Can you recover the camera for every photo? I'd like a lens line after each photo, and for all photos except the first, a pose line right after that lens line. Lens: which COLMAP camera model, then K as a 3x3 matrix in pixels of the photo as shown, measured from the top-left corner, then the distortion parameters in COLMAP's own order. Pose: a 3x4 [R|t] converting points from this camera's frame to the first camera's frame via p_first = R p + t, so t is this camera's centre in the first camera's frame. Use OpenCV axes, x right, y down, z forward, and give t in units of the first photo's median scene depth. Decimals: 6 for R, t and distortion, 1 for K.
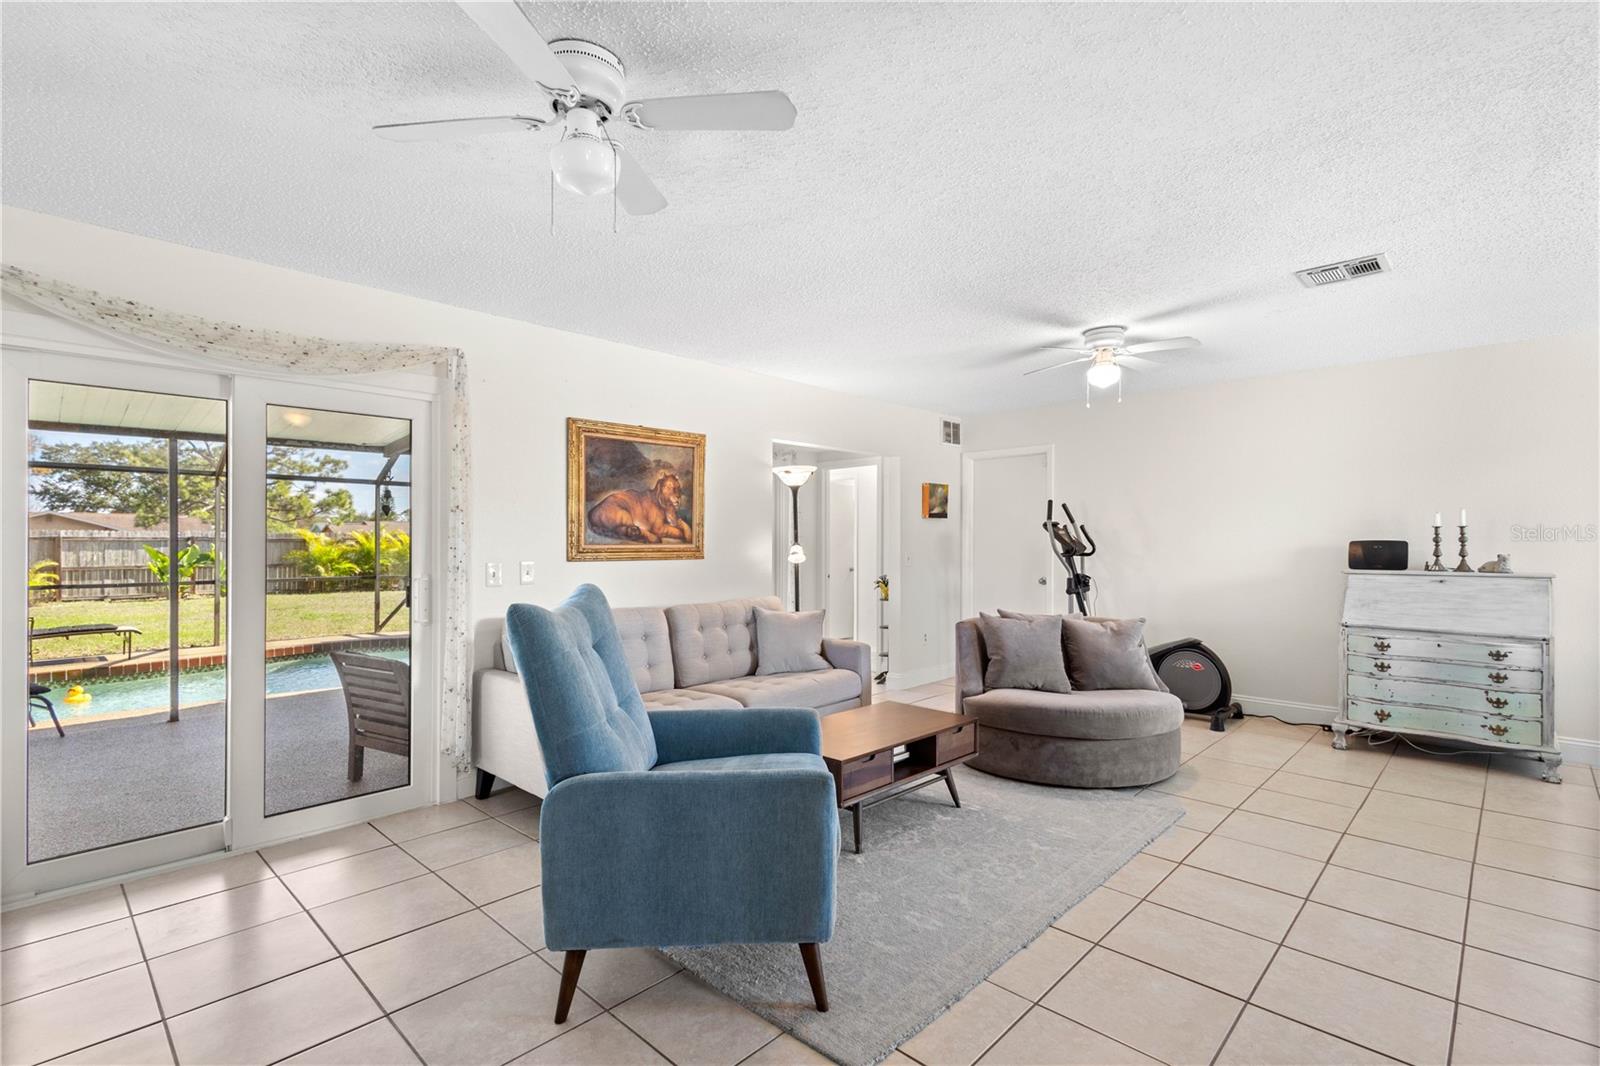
lens RADIAL K [[755.5, 0, 799.7], [0, 755.5, 531.0], [0, 0, 1]] dist [0.014122, -0.004089]
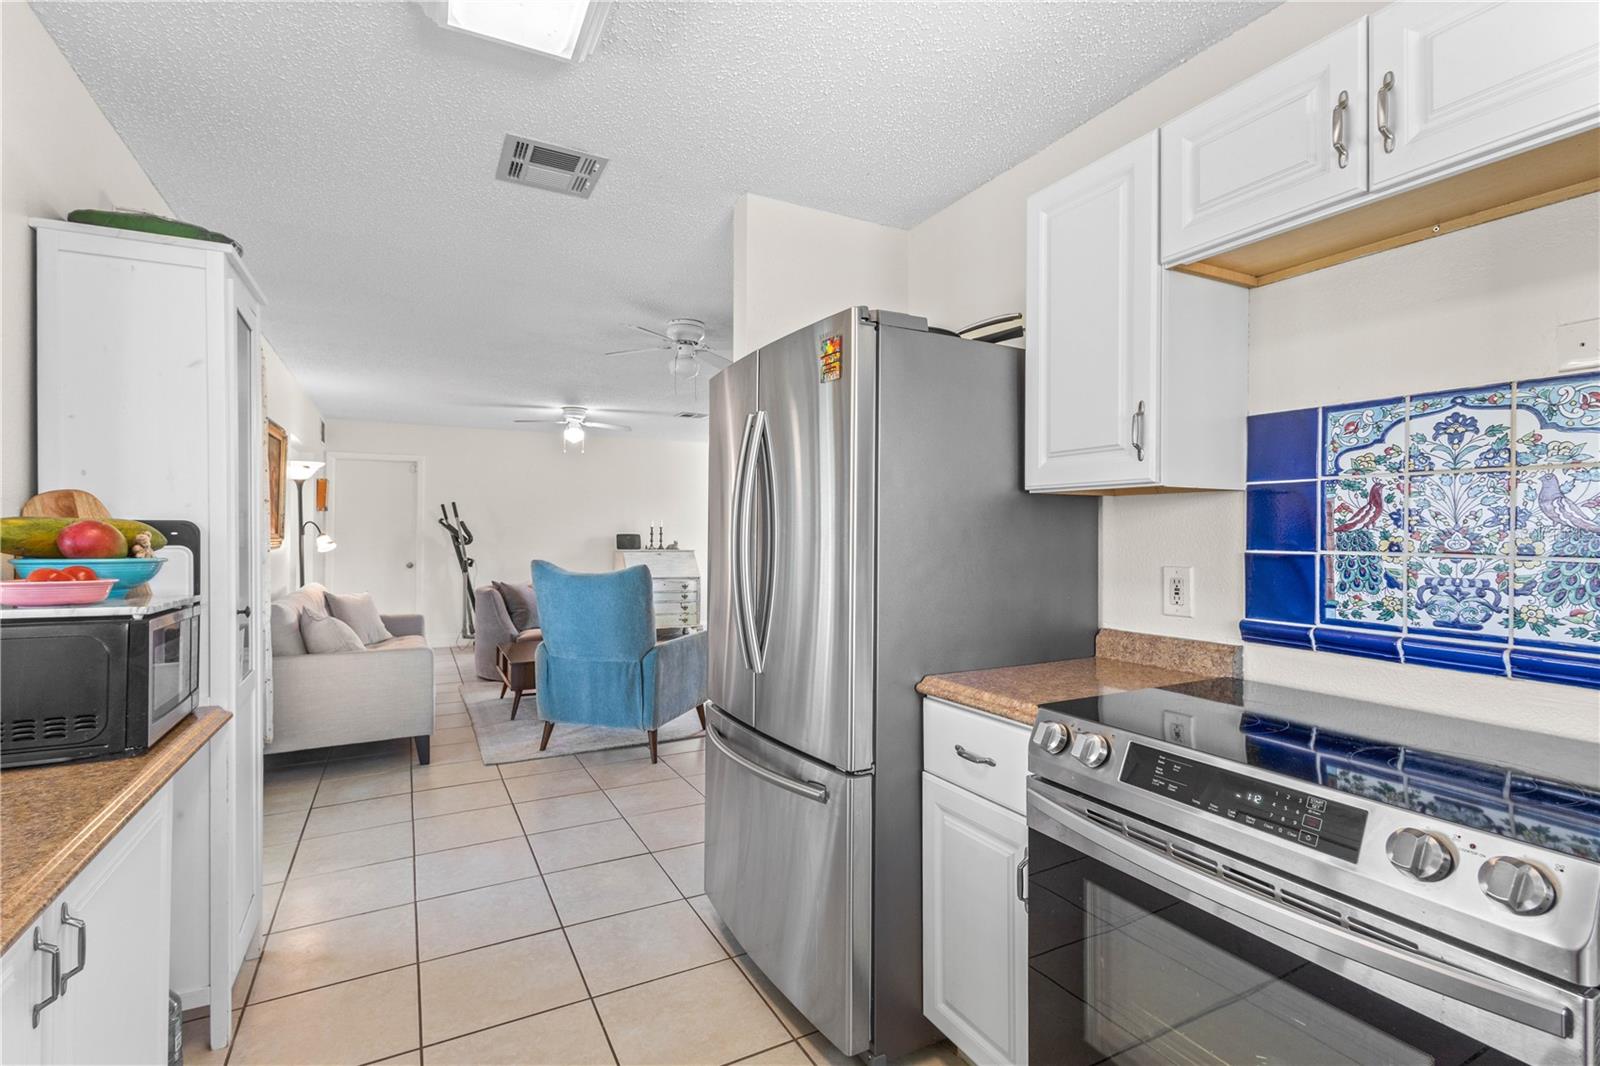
lens RADIAL K [[755.5, 0, 795.6], [0, 755.5, 528.8], [0, 0, 1]] dist [0.014122, -0.004089]
pose [[0.300651, 0.011397, 0.953666, -0.970618], [-0.019996, 0.999784, -0.005644, 0.001872], [-0.953524, -0.017373, 0.300814, 0.037203]]
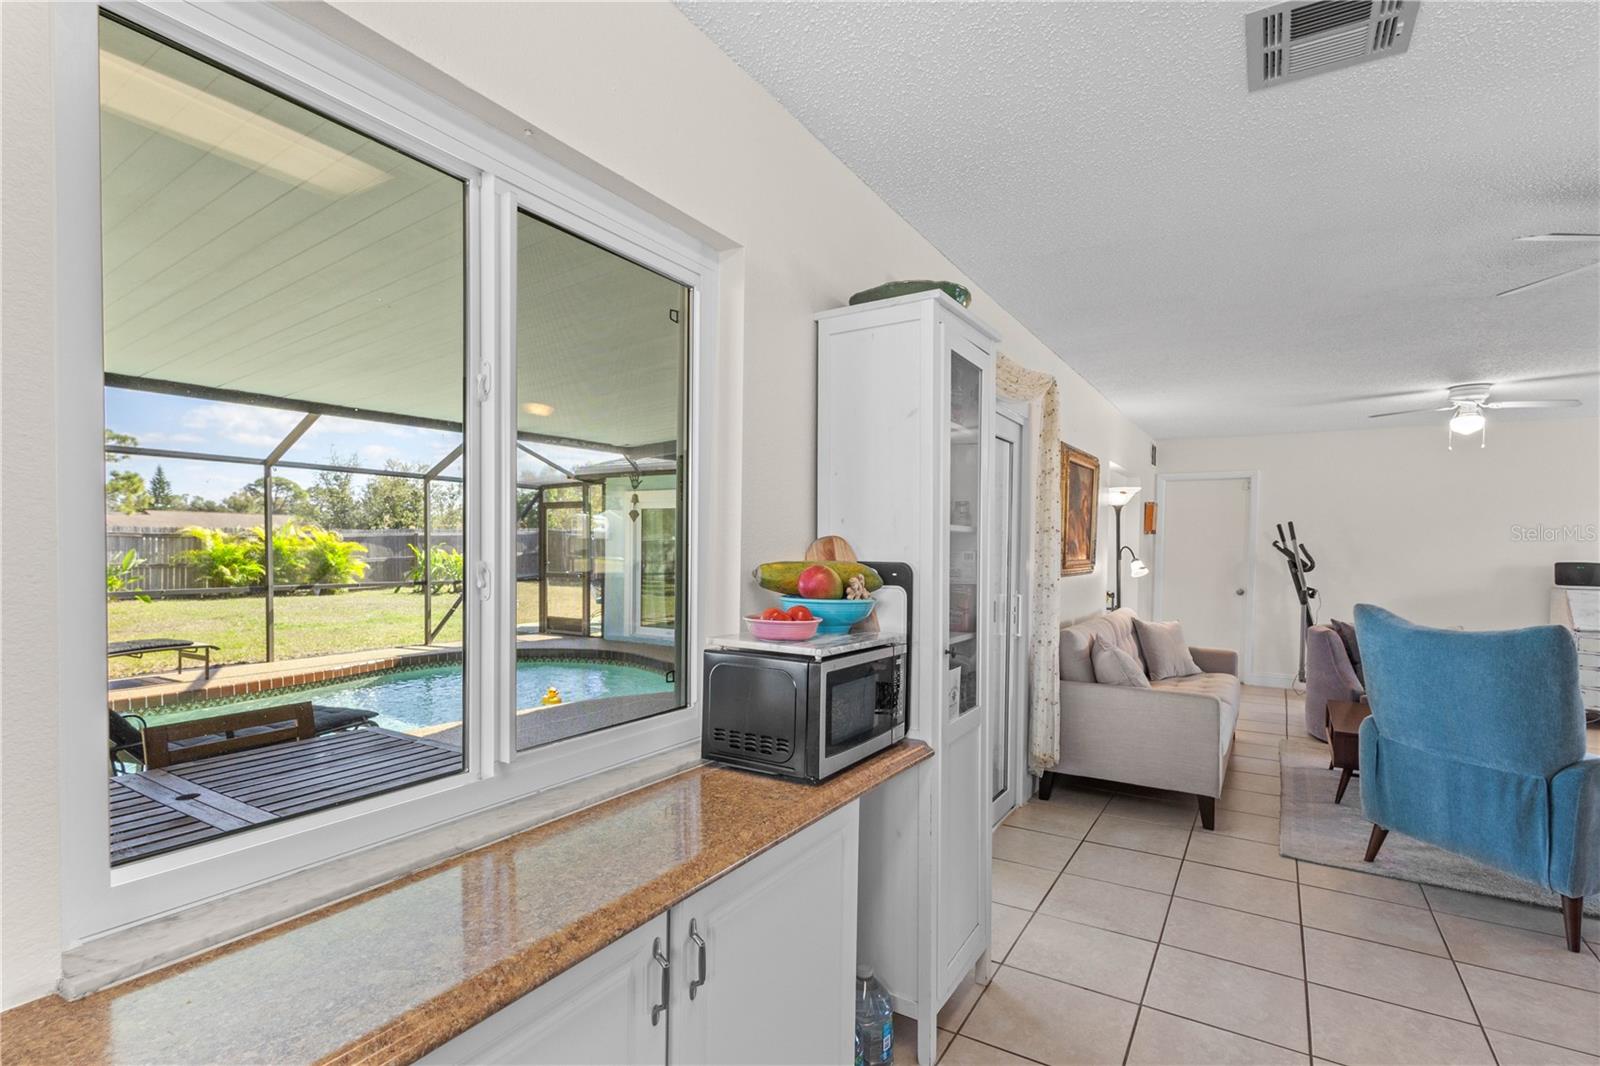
lens RADIAL K [[755.5, 0, 798.3], [0, 755.5, 568.3], [0, 0, 1]] dist [0.014122, -0.004089]
pose [[0.974134, 0.007105, 0.225861, -0.837985], [-0.017950, 0.998780, 0.045999, -0.013659], [-0.225258, -0.048864, 0.973073, 0.064042]]
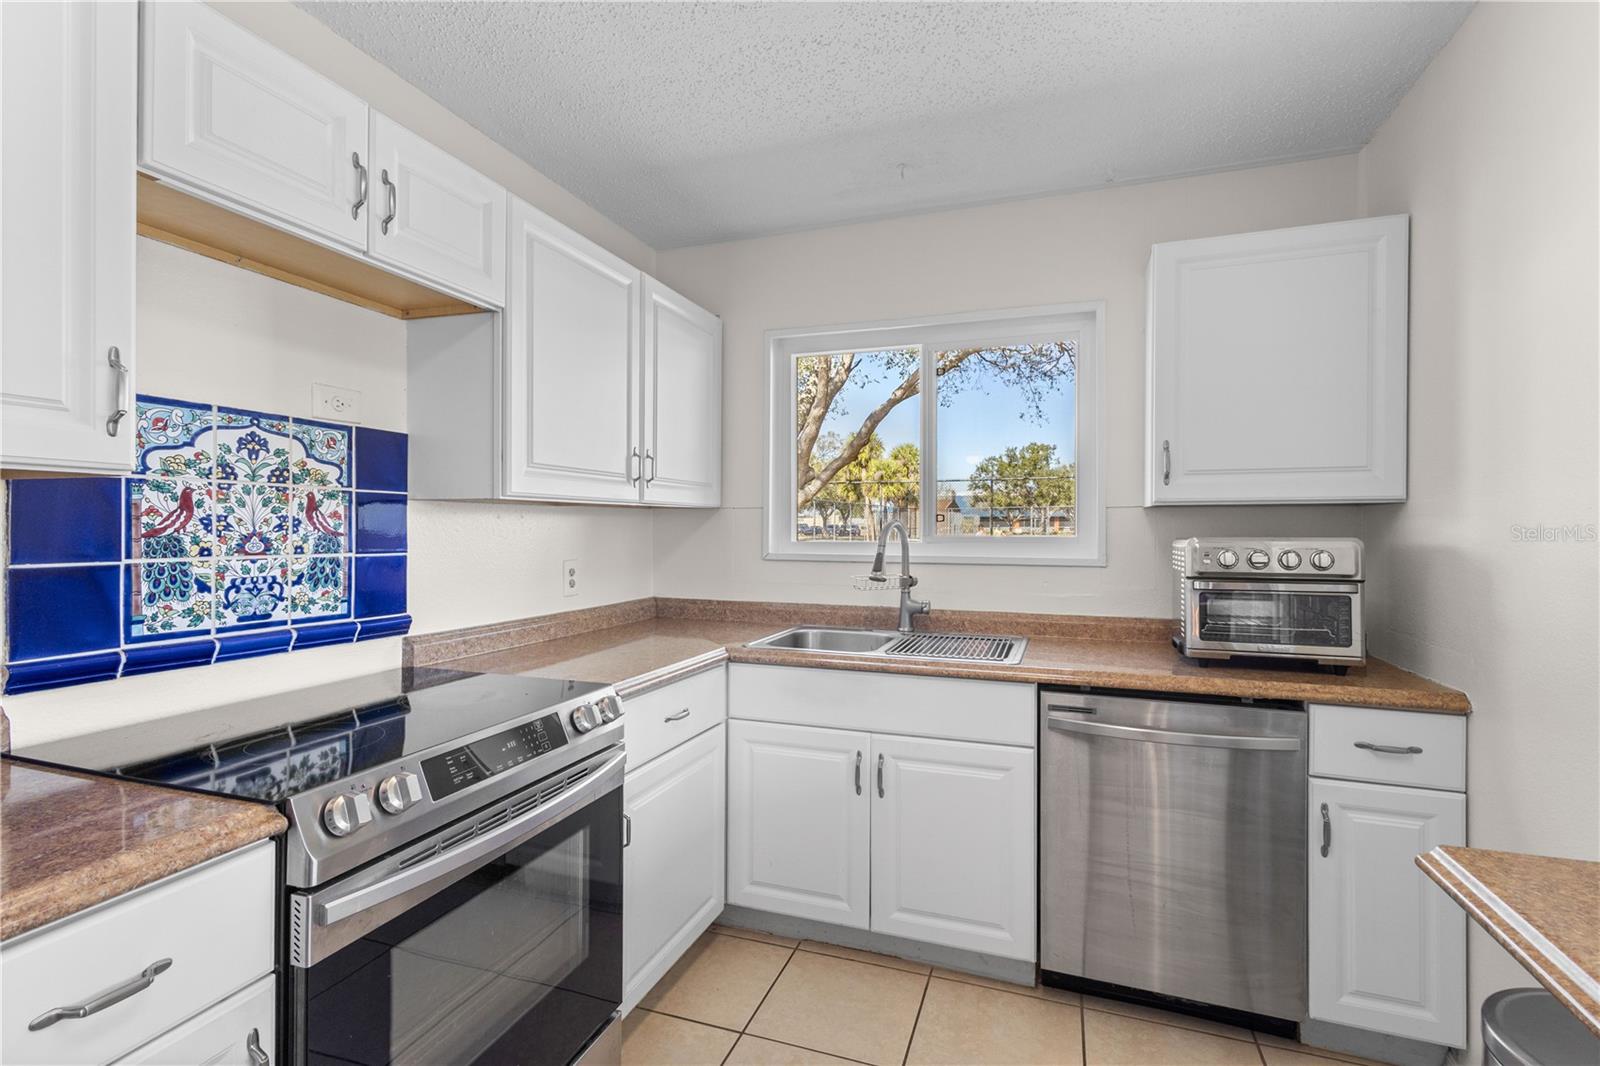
lens RADIAL K [[755.5, 0, 796.6], [0, 755.5, 524.0], [0, 0, 1]] dist [0.014122, -0.004089]
pose [[-0.900942, 0.001130, -0.433937, -0.681697], [0.008434, 0.999853, -0.014908, -0.002051], [0.433857, -0.017091, -0.900820, 0.290861]]
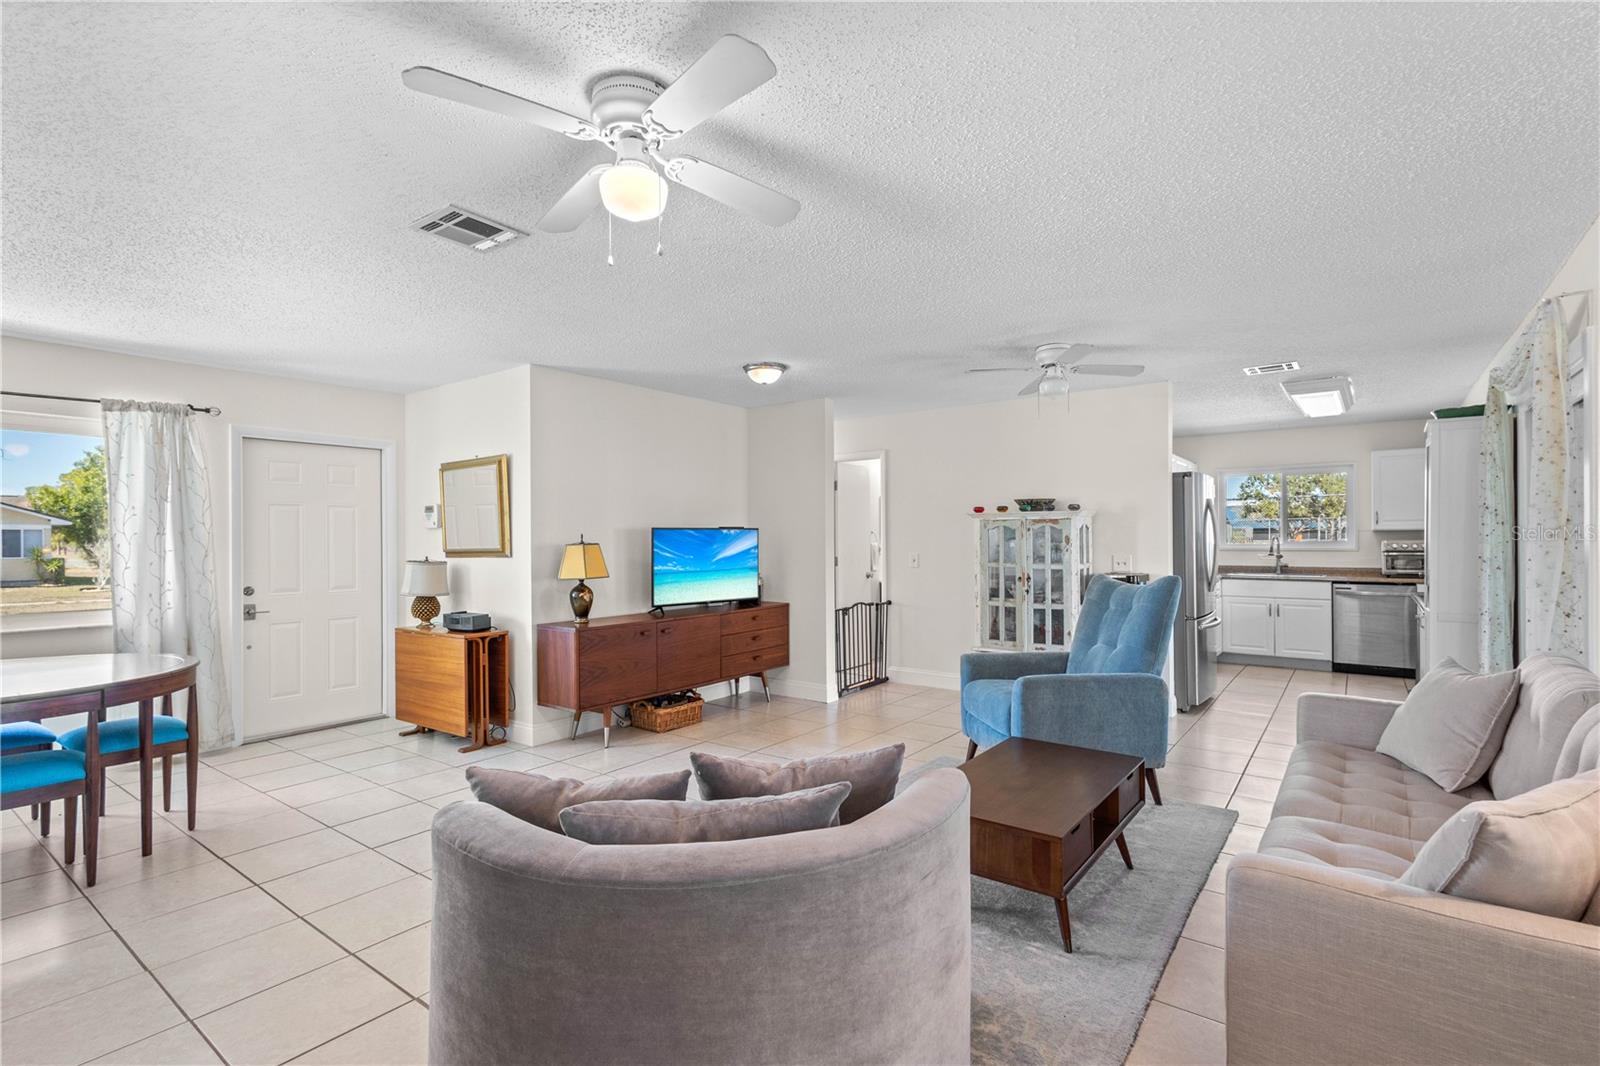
lens RADIAL K [[755.5, 0, 791.5], [0, 755.5, 541.0], [0, 0, 1]] dist [0.014122, -0.004089]
pose [[-0.989480, 0.009804, -0.144334, 0.361169], [0.012221, 0.999799, -0.015869, 0.013000], [0.144150, -0.017466, -0.989402, 1.378623]]
